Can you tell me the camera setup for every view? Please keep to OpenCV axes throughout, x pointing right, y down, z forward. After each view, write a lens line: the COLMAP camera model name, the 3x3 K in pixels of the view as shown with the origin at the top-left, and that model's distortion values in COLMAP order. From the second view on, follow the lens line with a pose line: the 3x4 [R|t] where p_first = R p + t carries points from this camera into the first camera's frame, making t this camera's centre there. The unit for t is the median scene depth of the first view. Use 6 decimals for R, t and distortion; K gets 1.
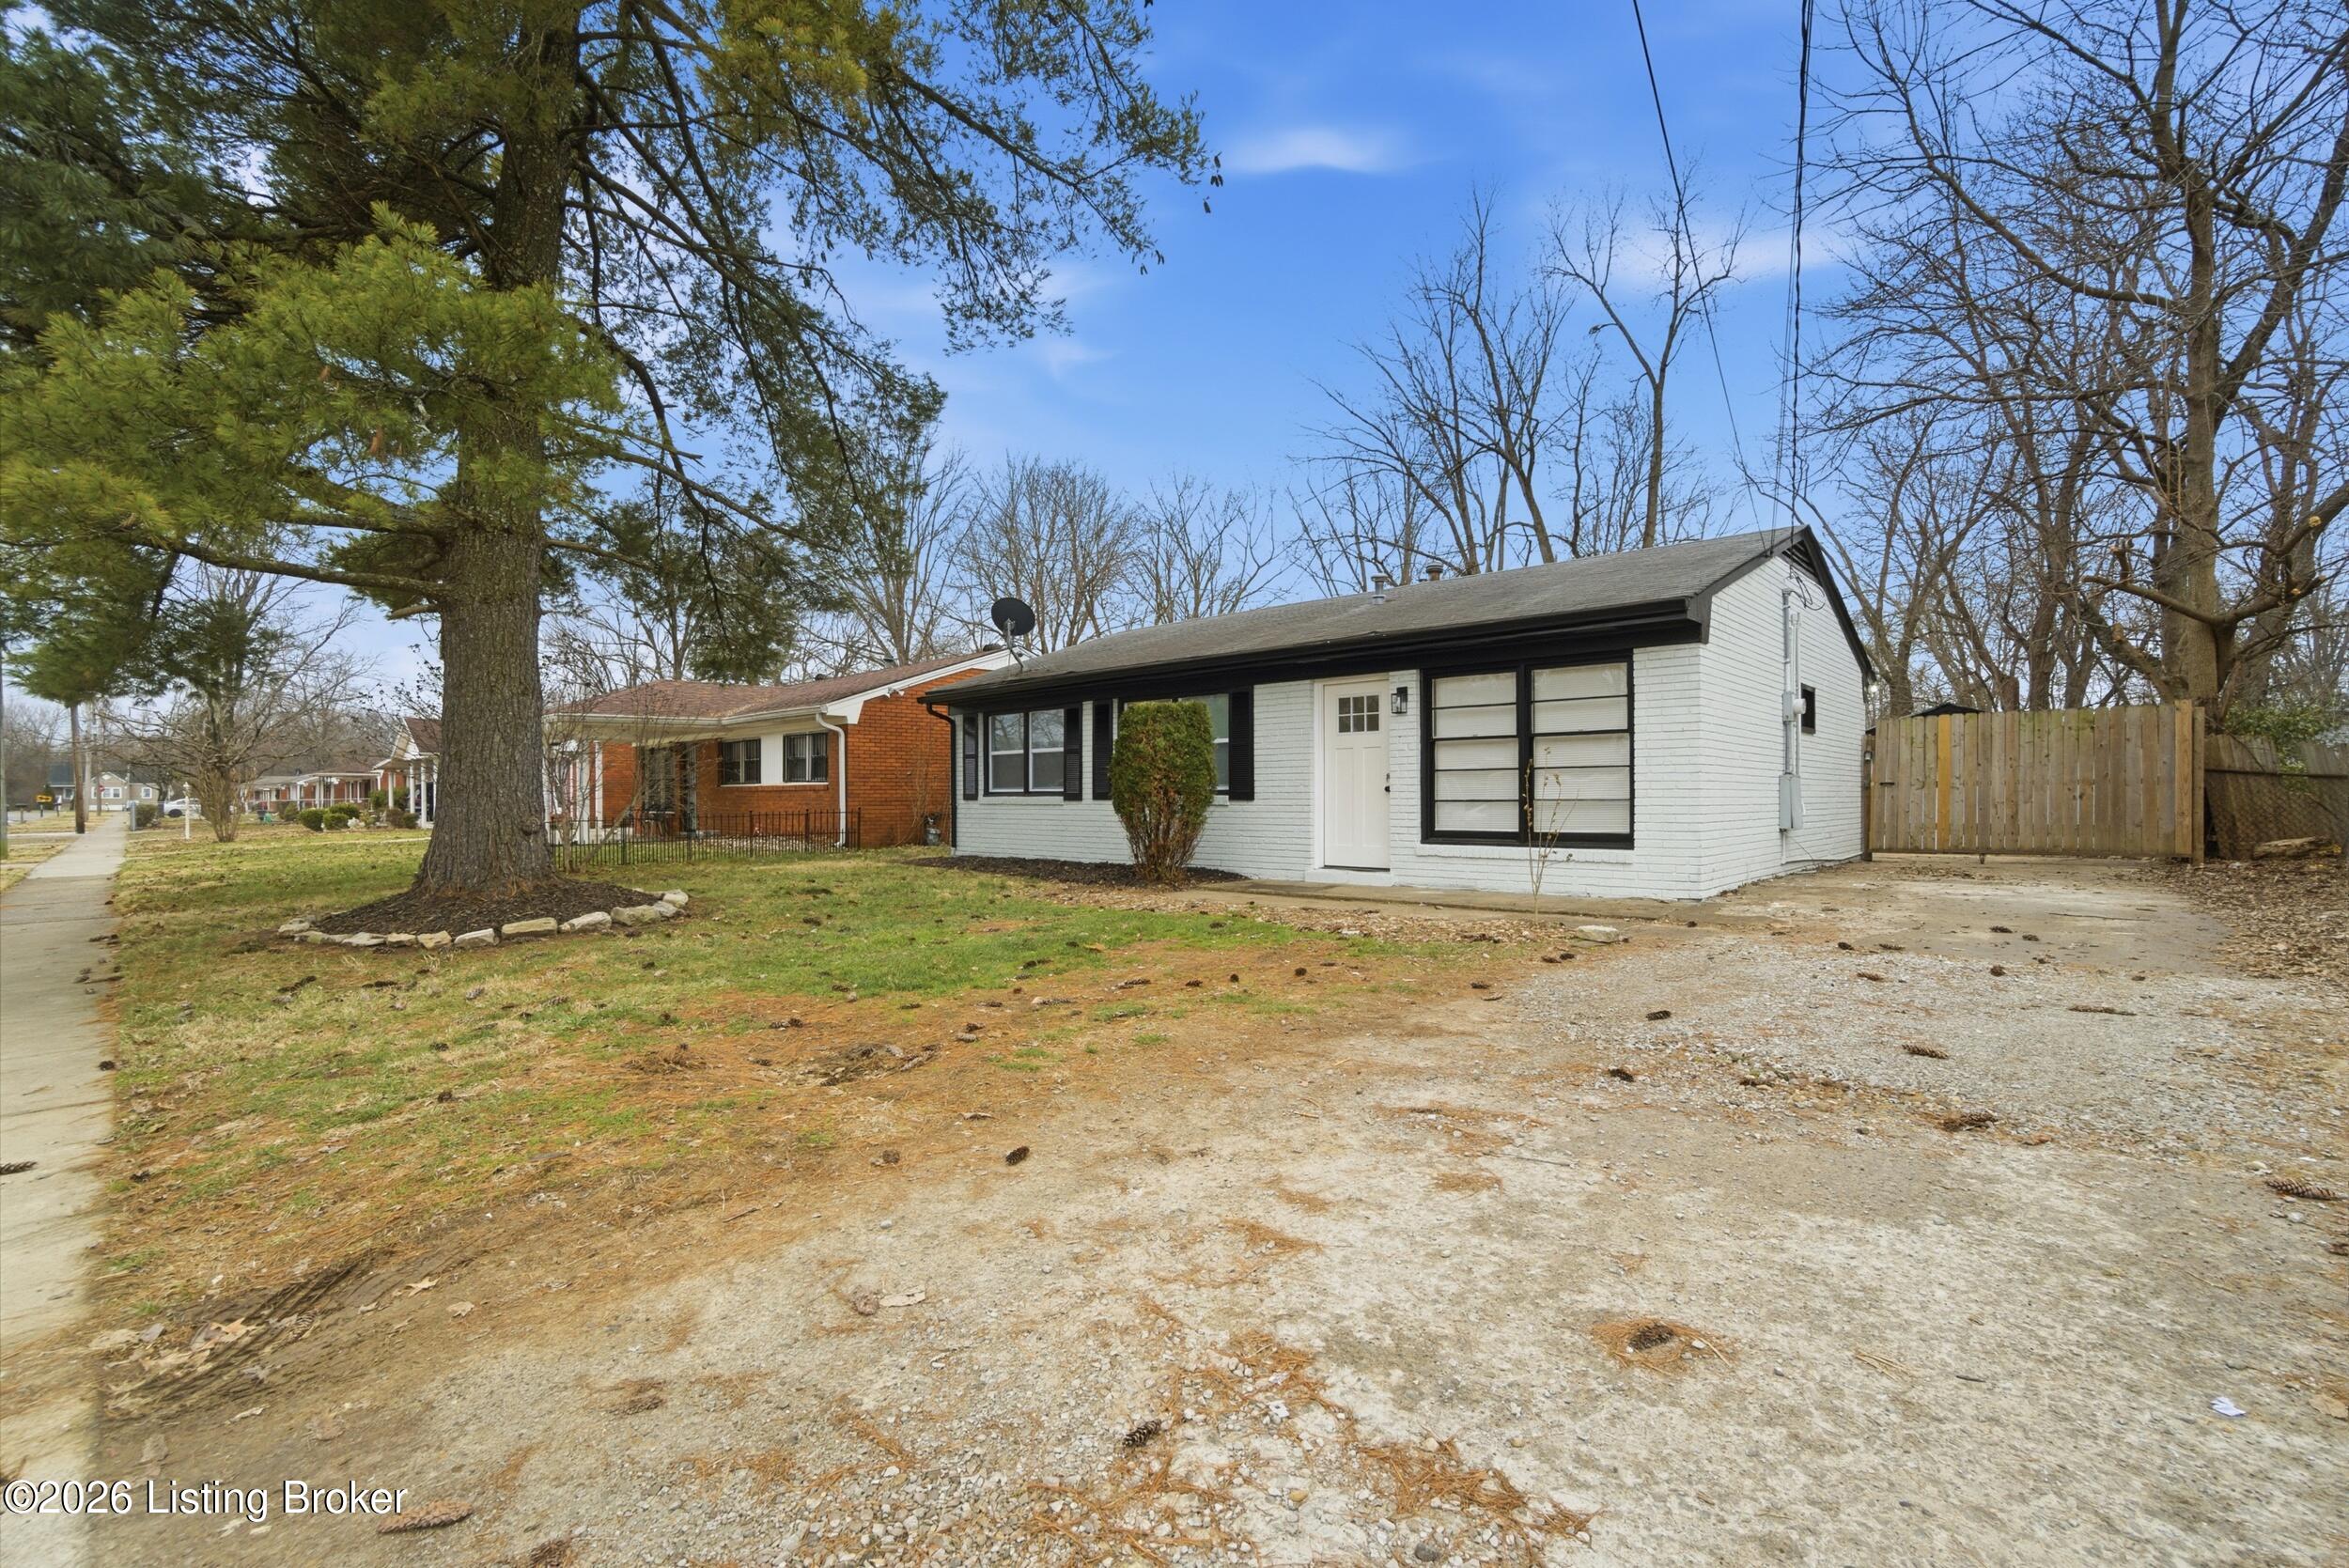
lens RADIAL K [[1015.7, 0, 1174.4], [0, 1015.7, 793.1], [0, 0, 1]] dist [-0.035391, -0.000219]
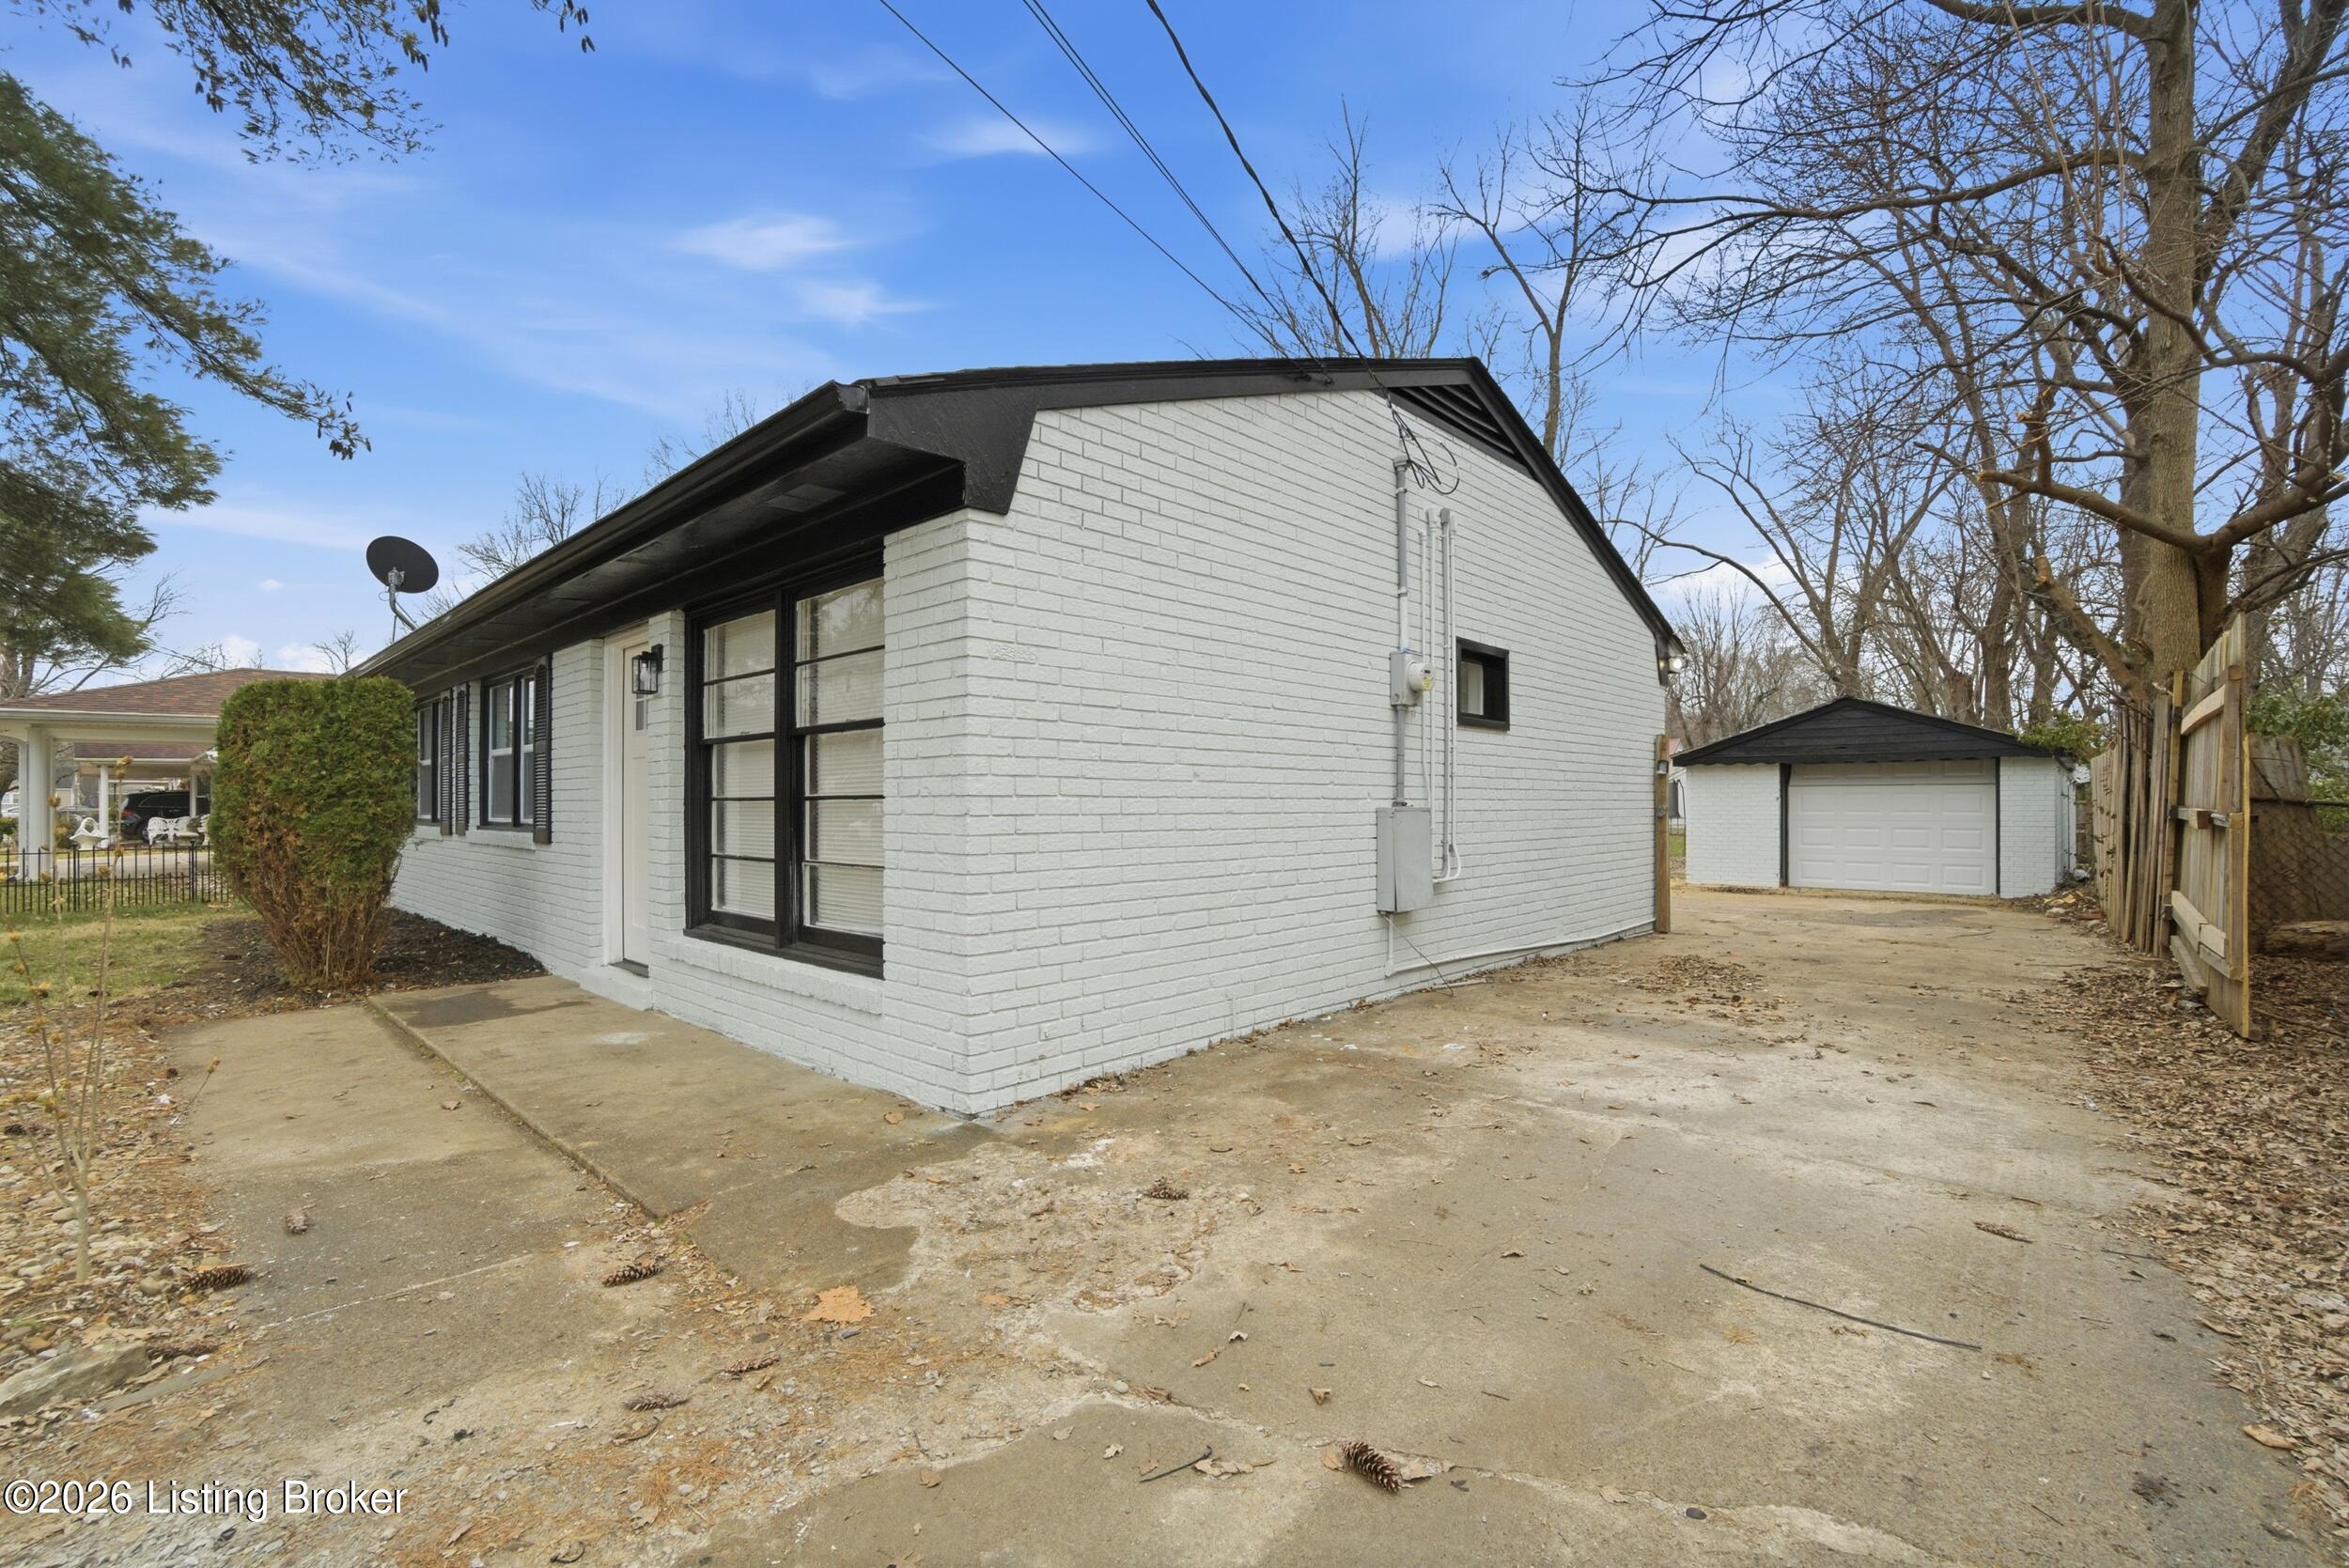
lens RADIAL K [[1012.0, 0, 1173.2], [0, 1012.0, 797.9], [0, 0, 1]] dist [-0.049605, 0.000508]
pose [[0.999999, -0.000276, -0.001231, 0.377278], [0.000271, 0.999992, -0.004013, -0.015485], [0.001232, 0.004013, 0.999991, 0.355375]]
